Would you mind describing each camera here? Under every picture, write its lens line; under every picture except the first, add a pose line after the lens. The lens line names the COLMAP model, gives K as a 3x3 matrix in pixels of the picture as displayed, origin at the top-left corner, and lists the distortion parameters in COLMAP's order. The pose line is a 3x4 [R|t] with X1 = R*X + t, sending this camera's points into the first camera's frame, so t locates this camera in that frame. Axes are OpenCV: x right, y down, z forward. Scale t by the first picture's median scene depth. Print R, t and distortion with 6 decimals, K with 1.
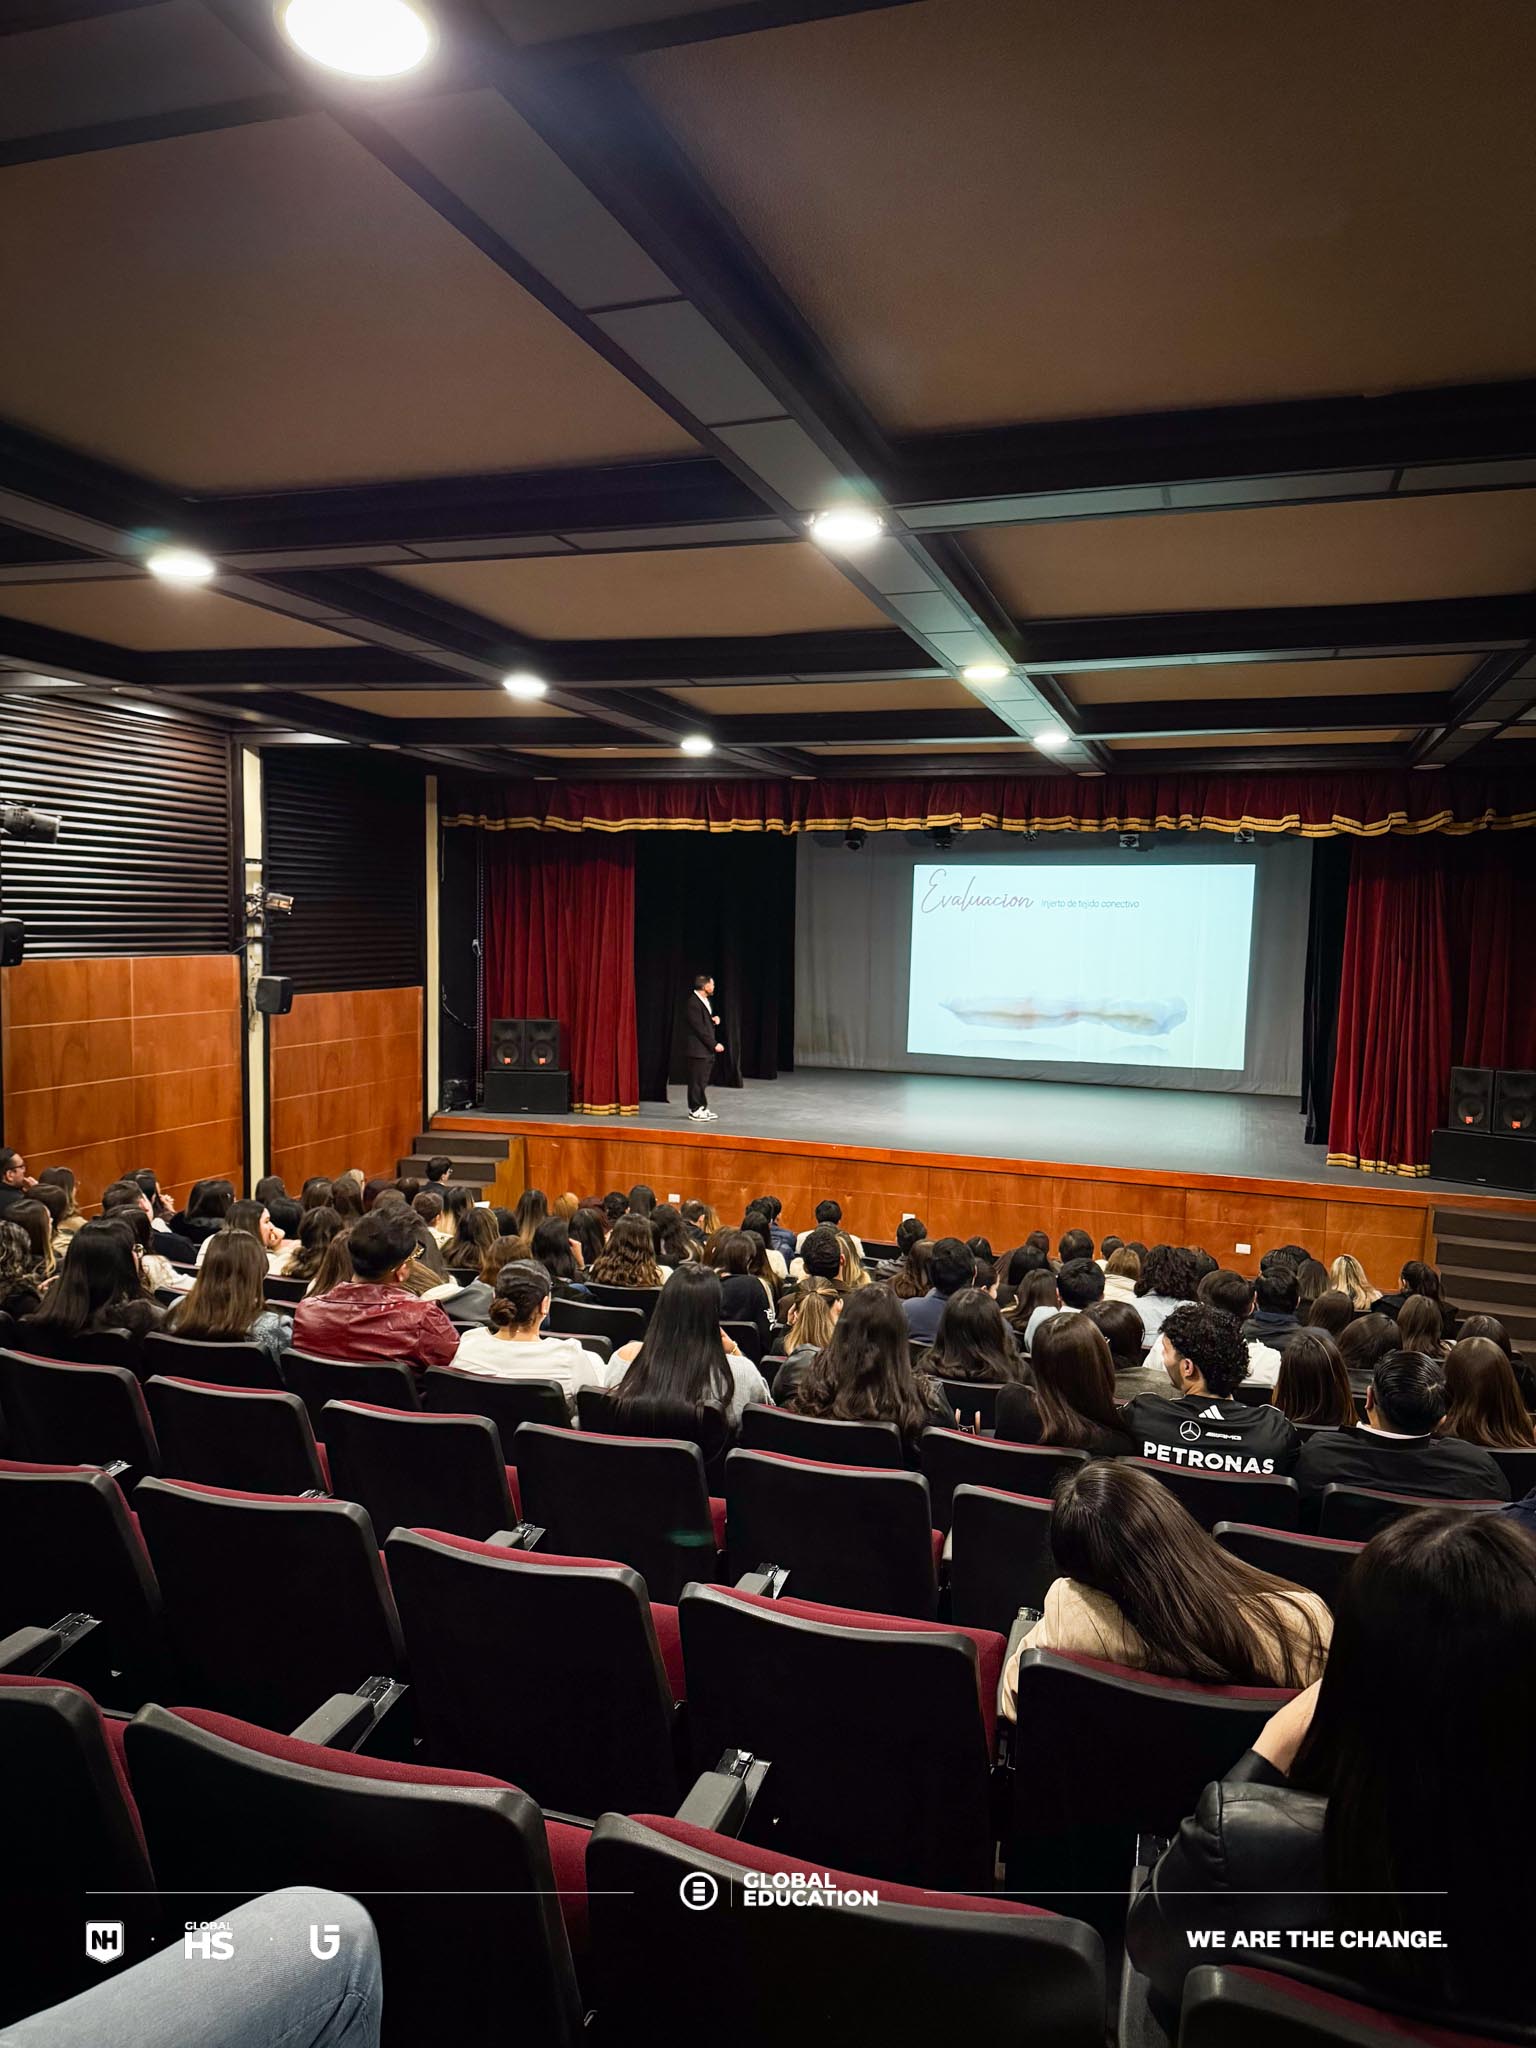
lens RADIAL K [[1415.2, 0, 767.5], [0, 1415.2, 1024.1], [0, 0, 1]] dist [0.077563, -0.008479]
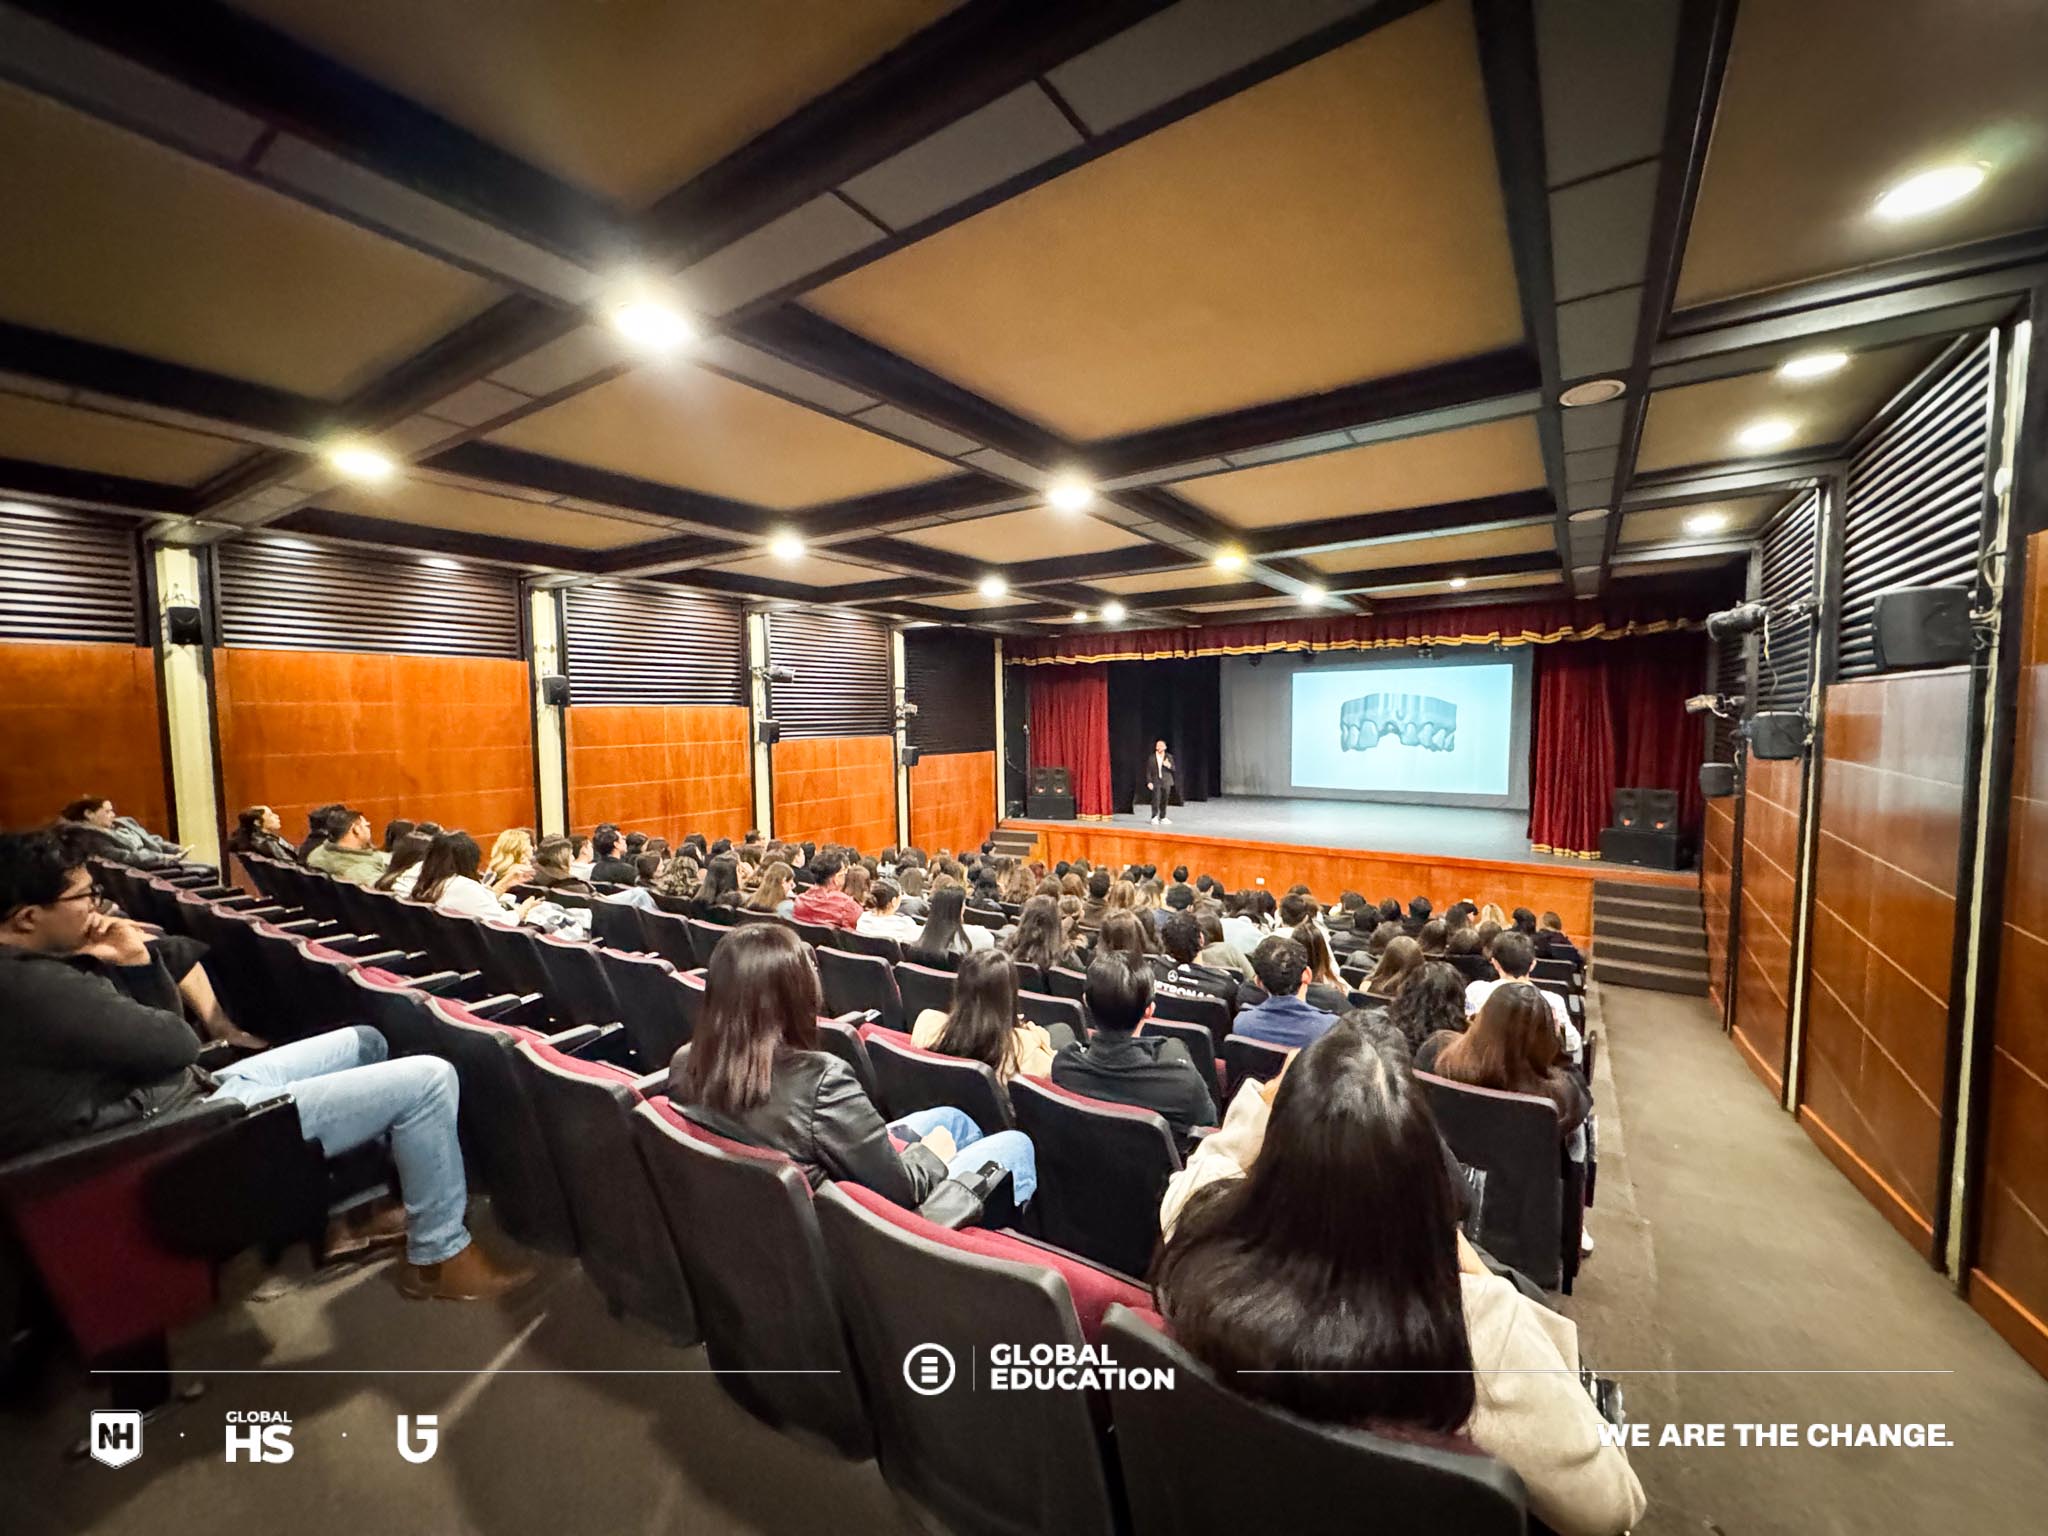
lens RADIAL K [[817.1, 0, 1029.2], [0, 817.1, 758.9], [0, 0, 1]] dist [-0.006195, -0.000006]
pose [[0.959632, -0.018181, -0.280672, 0.114022], [0.012613, 0.999686, -0.021633, 0.008432], [0.280977, 0.017219, 0.959560, -0.017079]]
